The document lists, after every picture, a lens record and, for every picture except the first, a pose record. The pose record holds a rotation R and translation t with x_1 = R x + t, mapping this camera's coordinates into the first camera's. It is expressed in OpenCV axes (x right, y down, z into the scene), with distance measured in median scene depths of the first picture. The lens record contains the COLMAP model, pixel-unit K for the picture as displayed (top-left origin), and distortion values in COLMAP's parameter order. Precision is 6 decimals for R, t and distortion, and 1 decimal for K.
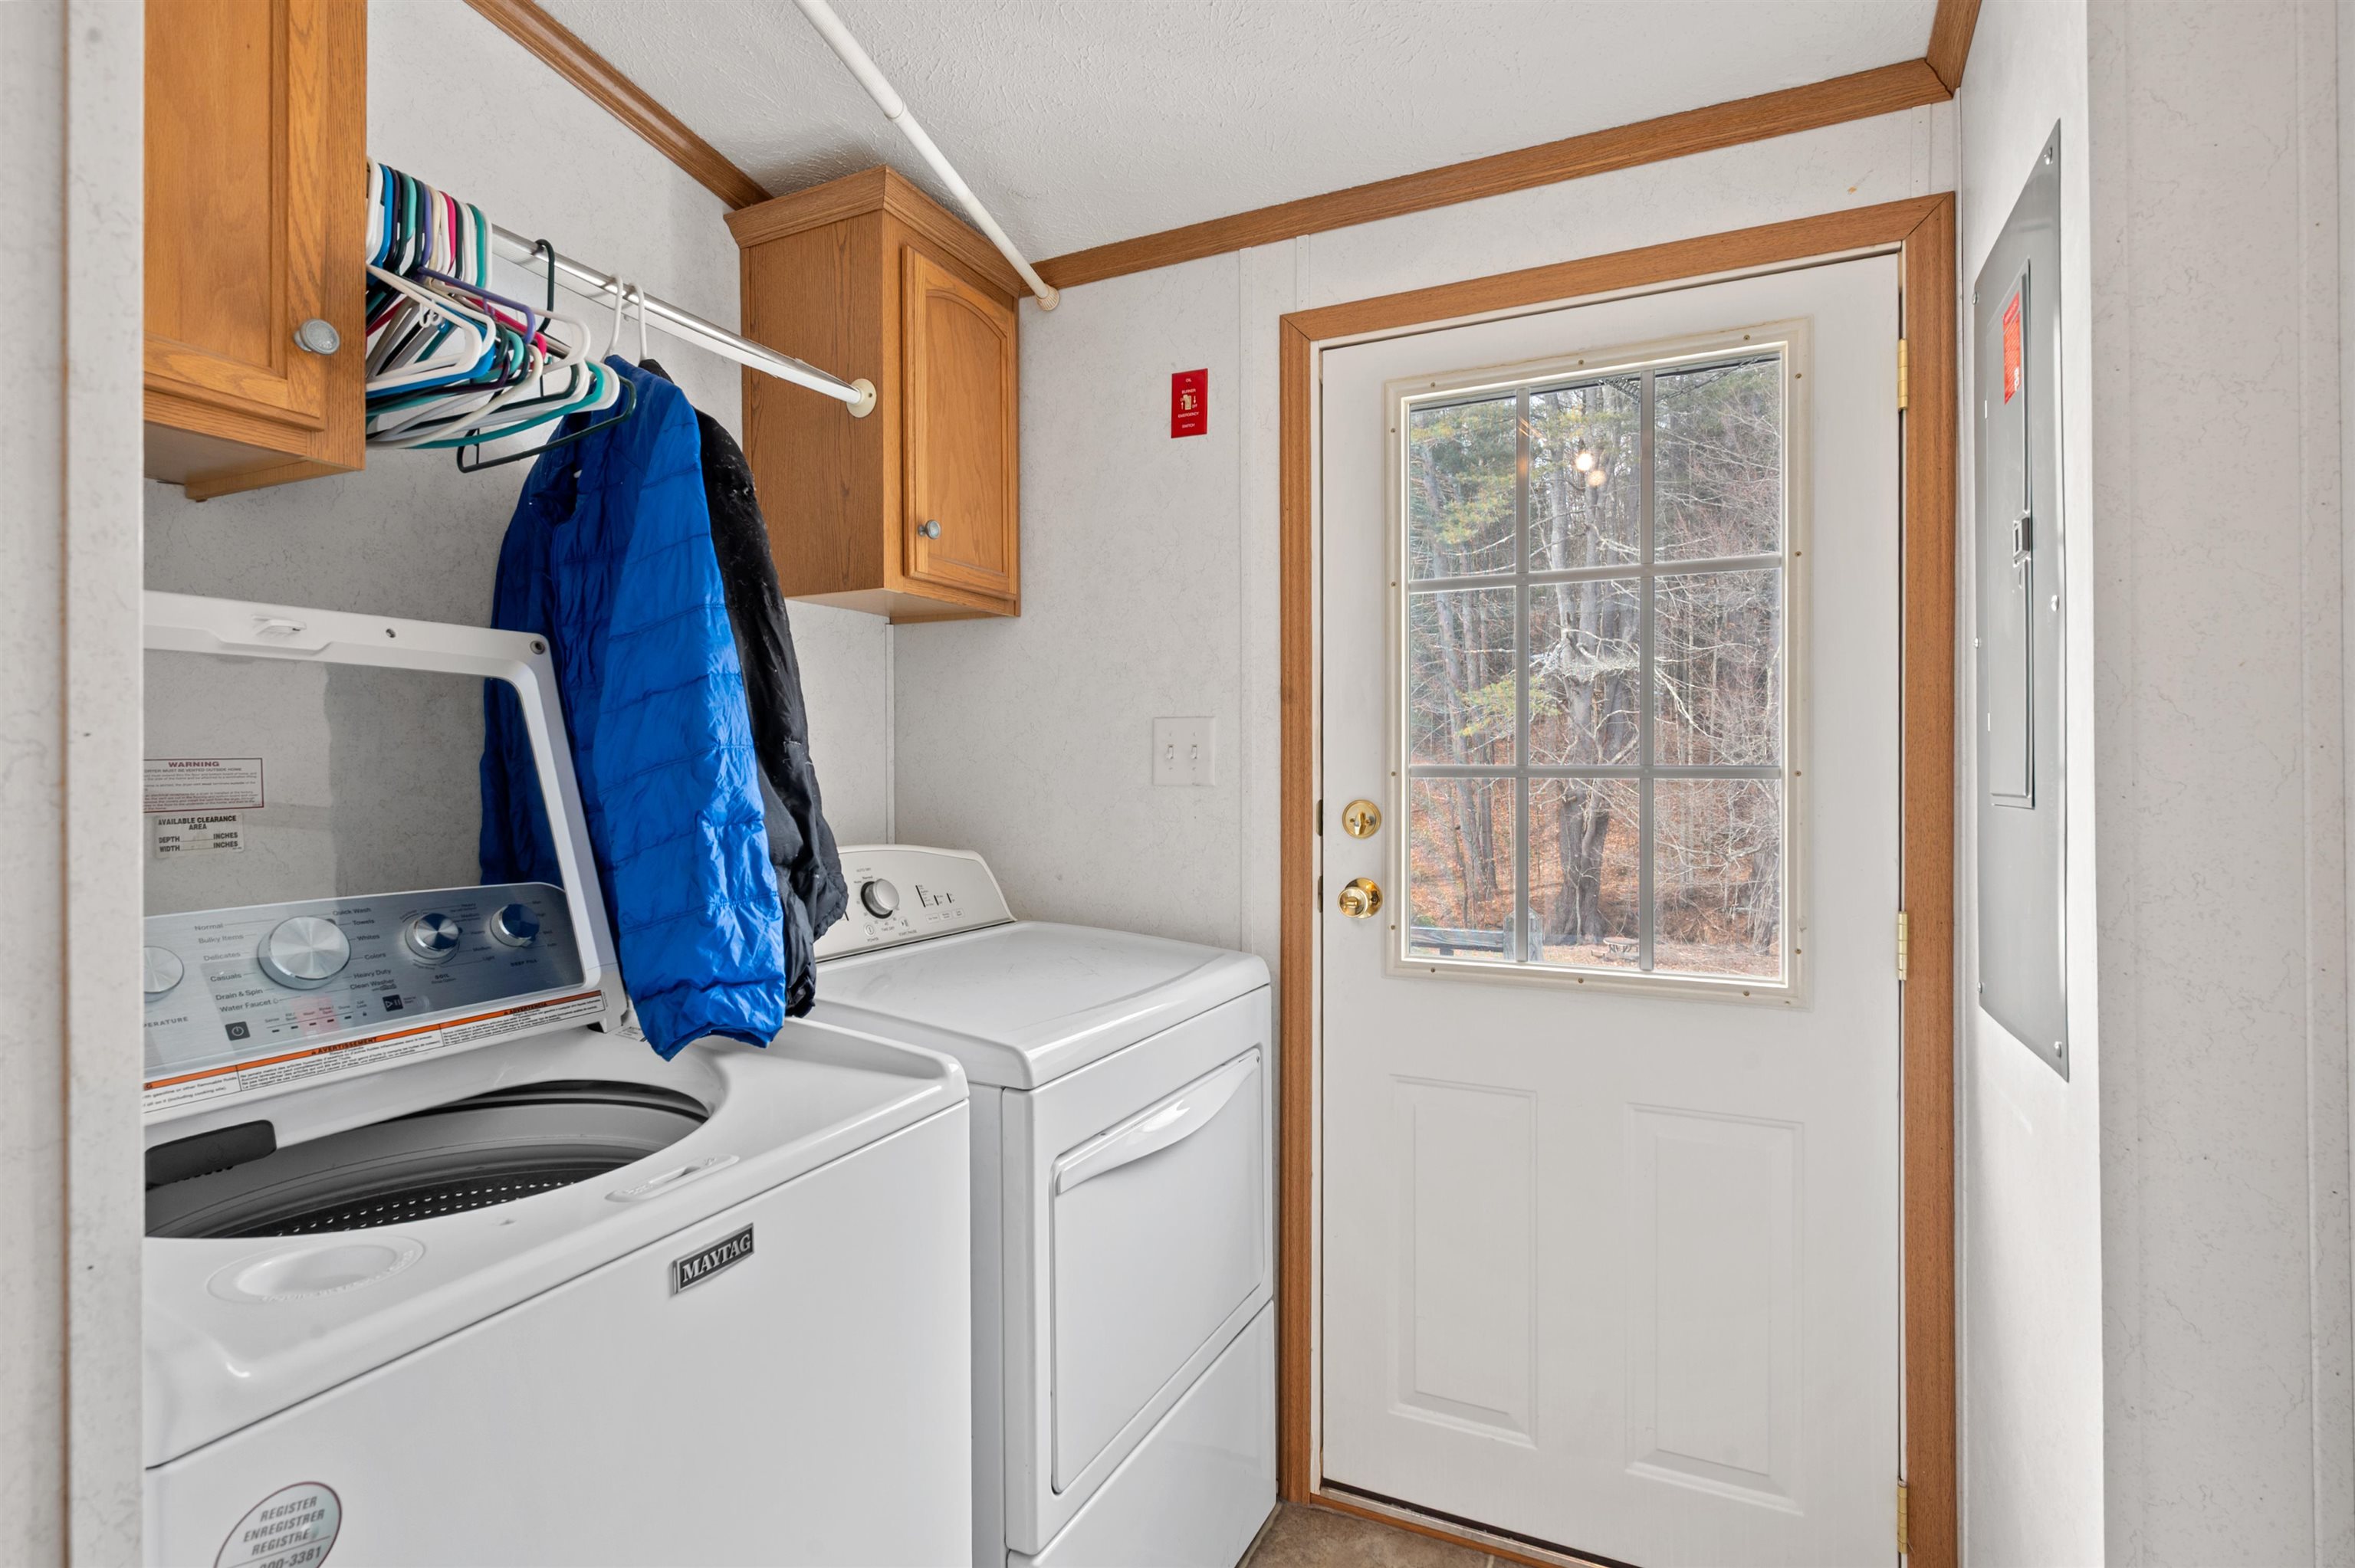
lens RADIAL K [[1057.4, 0, 1184.5], [0, 1057.4, 779.8], [0, 0, 1]] dist [0.003085, 0.000898]
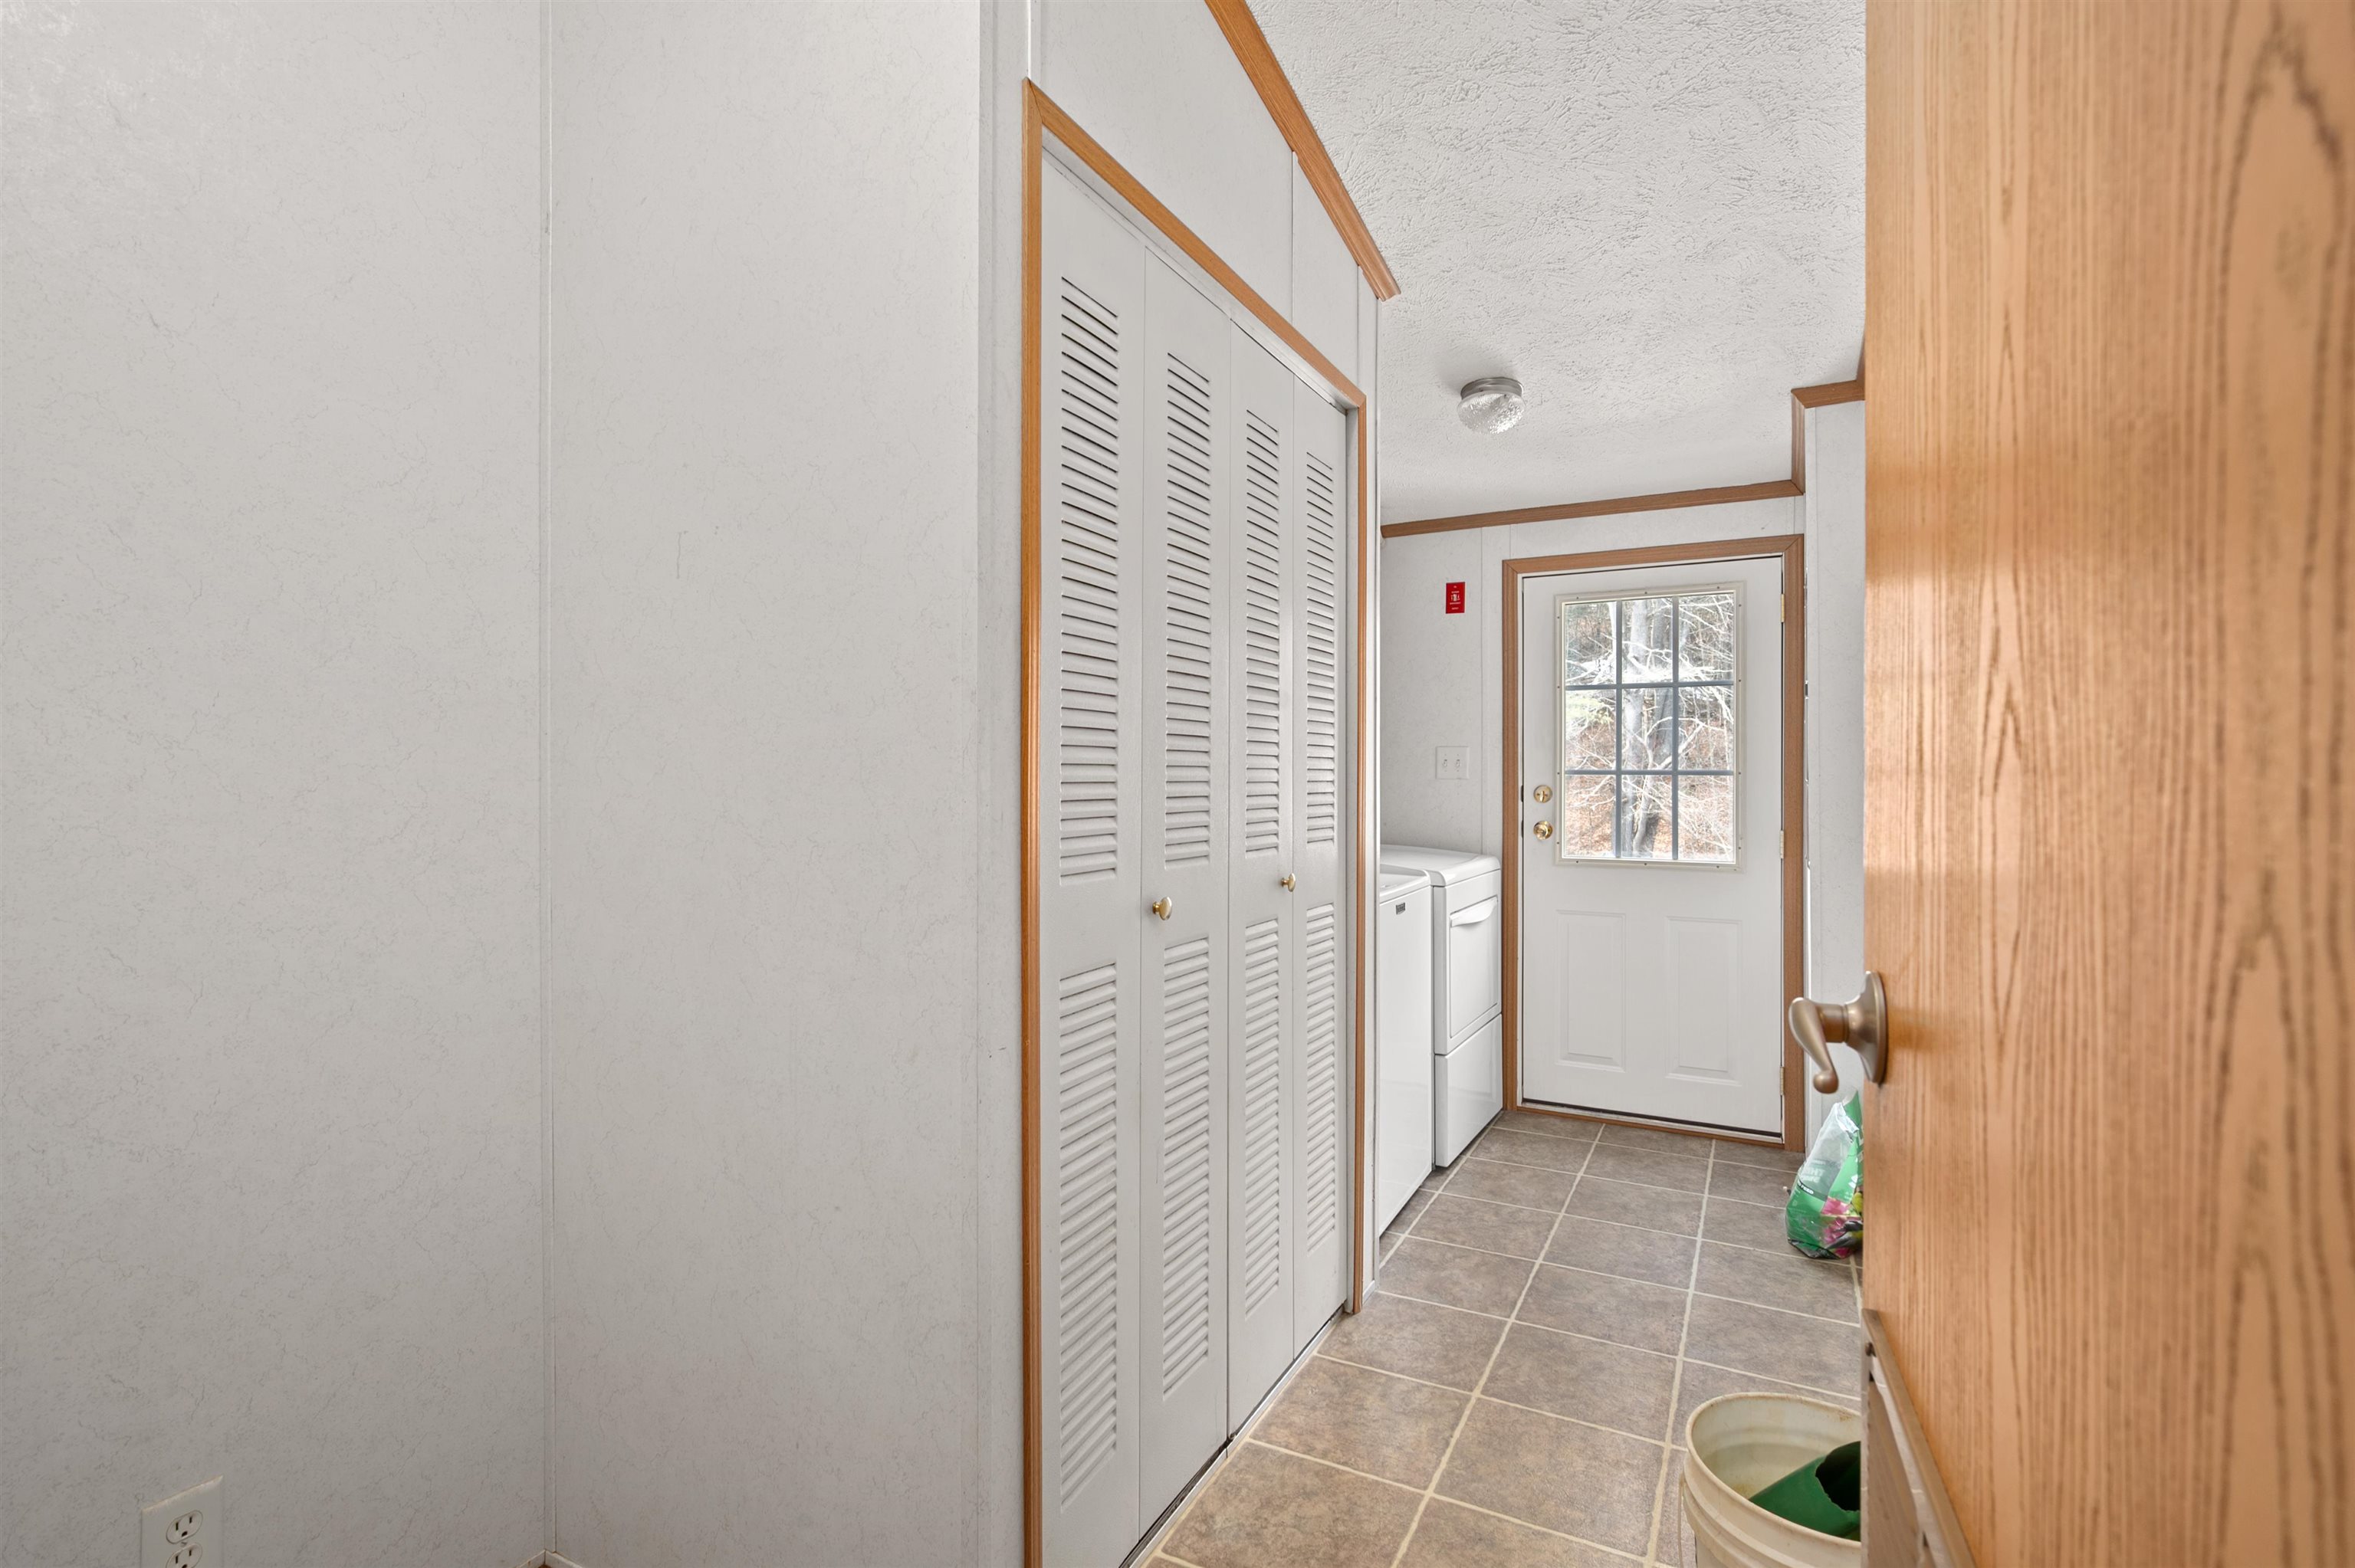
lens RADIAL K [[1057.4, 0, 1172.0], [0, 1057.4, 780.0], [0, 0, 1]] dist [0.003085, 0.000898]
pose [[0.998721, 0.001519, -0.050544, -0.483136], [-0.001608, 0.999997, -0.001712, 0.013046], [0.050542, 0.001791, 0.998720, -1.211820]]
